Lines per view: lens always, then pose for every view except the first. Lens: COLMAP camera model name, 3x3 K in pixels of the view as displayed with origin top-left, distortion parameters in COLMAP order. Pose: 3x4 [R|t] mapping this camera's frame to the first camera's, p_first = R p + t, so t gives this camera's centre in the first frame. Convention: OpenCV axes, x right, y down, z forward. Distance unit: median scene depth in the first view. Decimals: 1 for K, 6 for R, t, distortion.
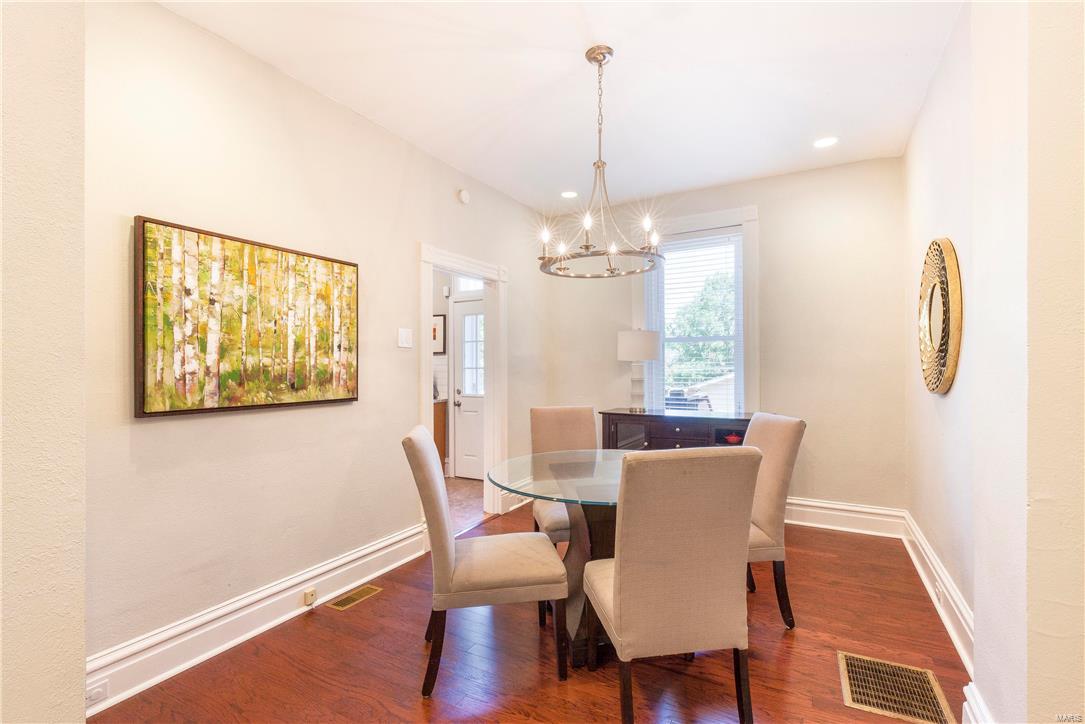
lens RADIAL K [[493.4, 0, 541.1], [0, 493.4, 363.0], [0, 0, 1]] dist [0.001805, -0.001857]
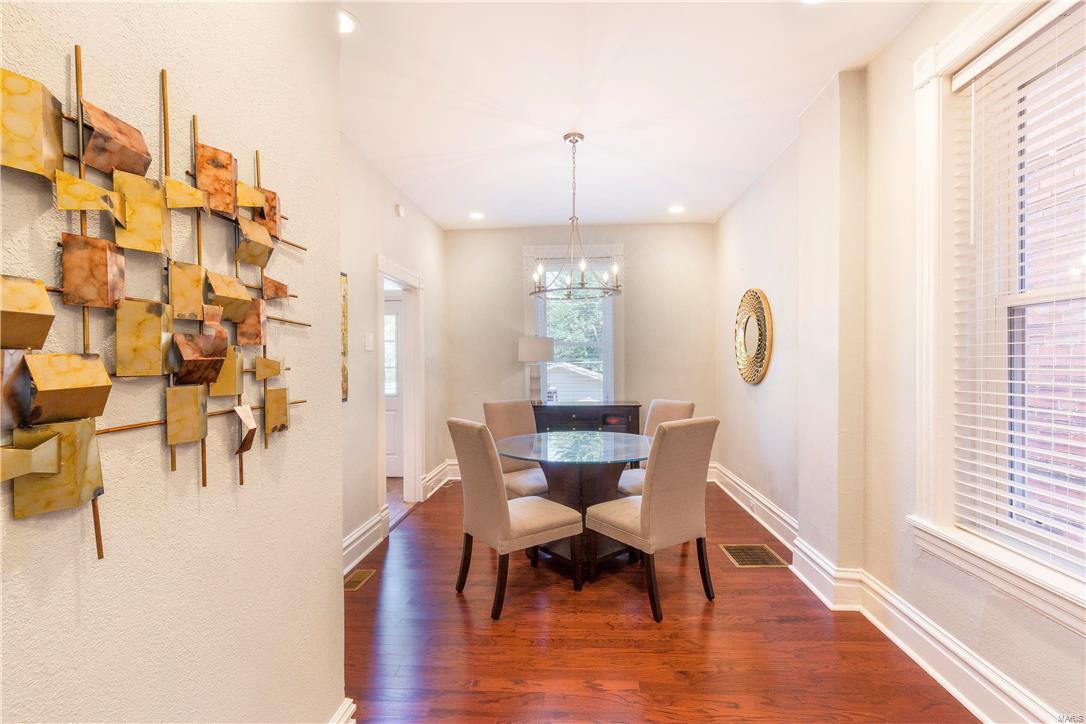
lens RADIAL K [[493.9, 0, 548.4], [0, 493.9, 363.8], [0, 0, 1]] dist [0.001805, -0.001857]
pose [[0.905706, -0.003463, 0.423892, -0.362205], [-0.000798, 0.999951, 0.009874, -0.013957], [-0.423906, -0.009281, 0.905659, -0.137182]]
